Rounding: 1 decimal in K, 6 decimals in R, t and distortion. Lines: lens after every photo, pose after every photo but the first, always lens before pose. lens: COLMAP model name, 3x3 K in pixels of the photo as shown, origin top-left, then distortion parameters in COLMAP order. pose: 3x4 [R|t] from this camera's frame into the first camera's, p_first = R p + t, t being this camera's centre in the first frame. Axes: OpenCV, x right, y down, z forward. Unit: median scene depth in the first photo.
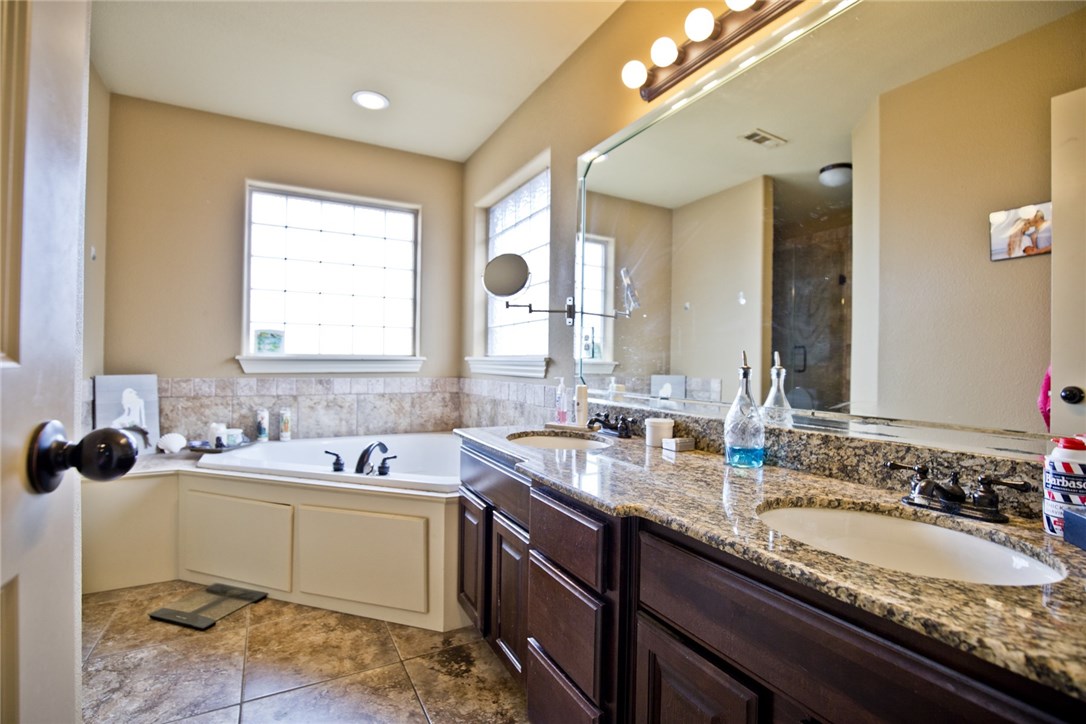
lens RADIAL K [[502.7, 0, 542.7], [0, 502.7, 362.4], [0, 0, 1]] dist [-0.034737, 0.005730]
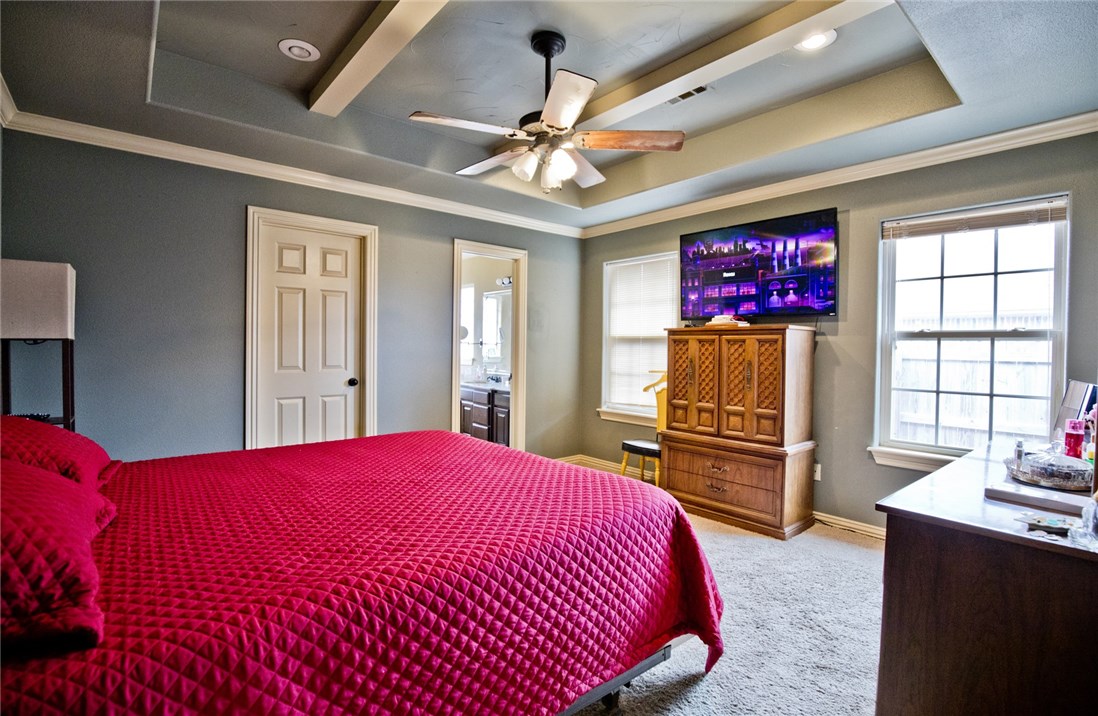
lens RADIAL K [[507.0, 0, 551.0], [0, 507.0, 356.1], [0, 0, 1]] dist [-0.033124, 0.004917]
pose [[0.980710, -0.007583, 0.195320, -0.137026], [0.004262, 0.999839, 0.017419, -0.079903], [-0.195420, -0.016251, 0.980585, -2.214072]]
